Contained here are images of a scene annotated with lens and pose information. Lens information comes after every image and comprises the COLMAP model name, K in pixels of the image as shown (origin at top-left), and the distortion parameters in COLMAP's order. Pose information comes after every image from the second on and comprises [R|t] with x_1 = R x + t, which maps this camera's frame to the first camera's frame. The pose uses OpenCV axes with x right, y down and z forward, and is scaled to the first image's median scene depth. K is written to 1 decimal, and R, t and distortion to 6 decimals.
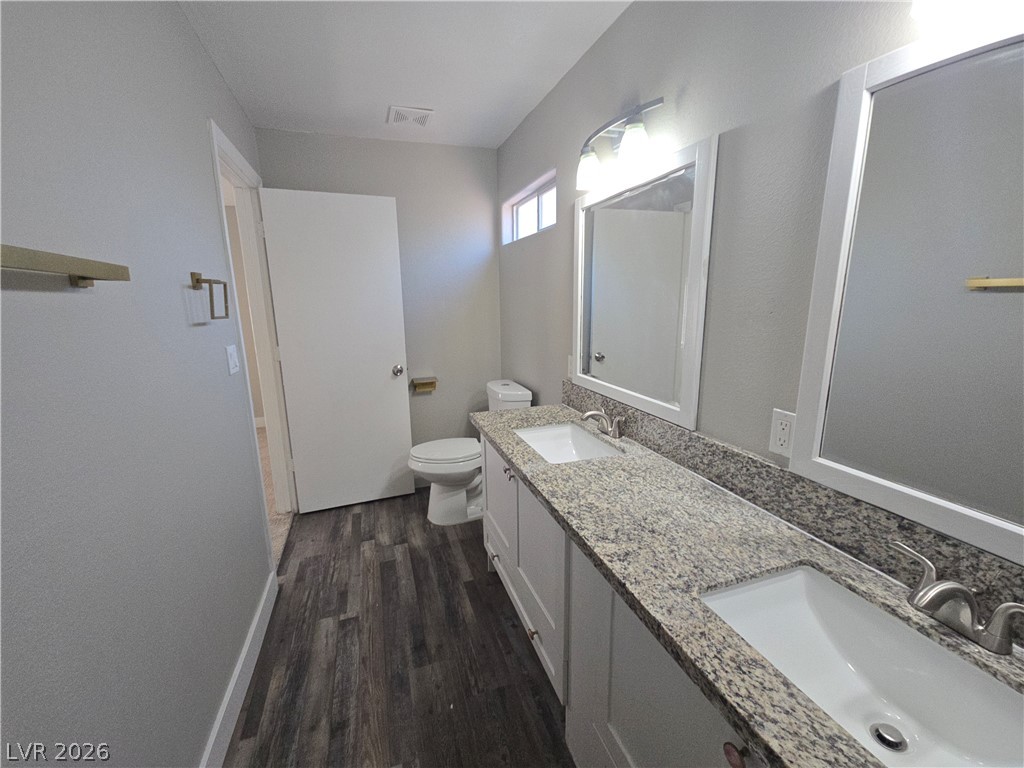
lens RADIAL K [[418.9, 0, 504.5], [0, 418.9, 379.4], [0, 0, 1]] dist [0.003170, -0.000209]
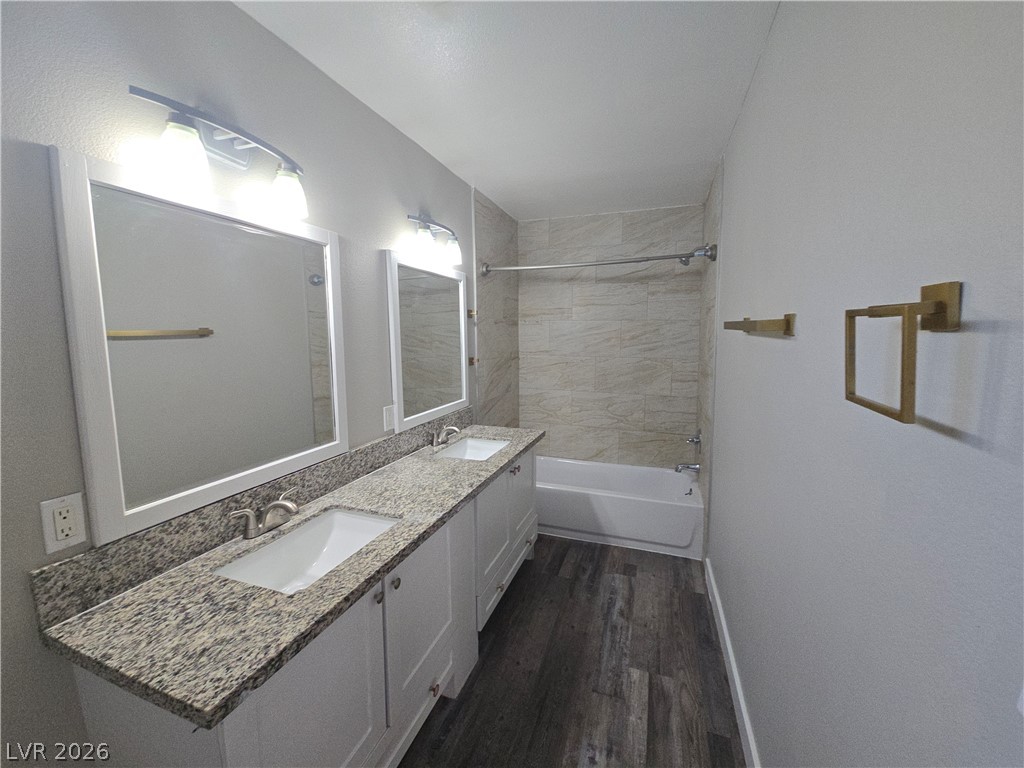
lens RADIAL K [[418.9, 0, 504.5], [0, 418.9, 379.4], [0, 0, 1]] dist [0.003170, -0.000209]
pose [[-0.780662, -0.042856, 0.623483, -0.713140], [0.143955, 0.958487, 0.246128, -0.334591], [-0.608148, 0.281897, -0.742085, 1.598313]]
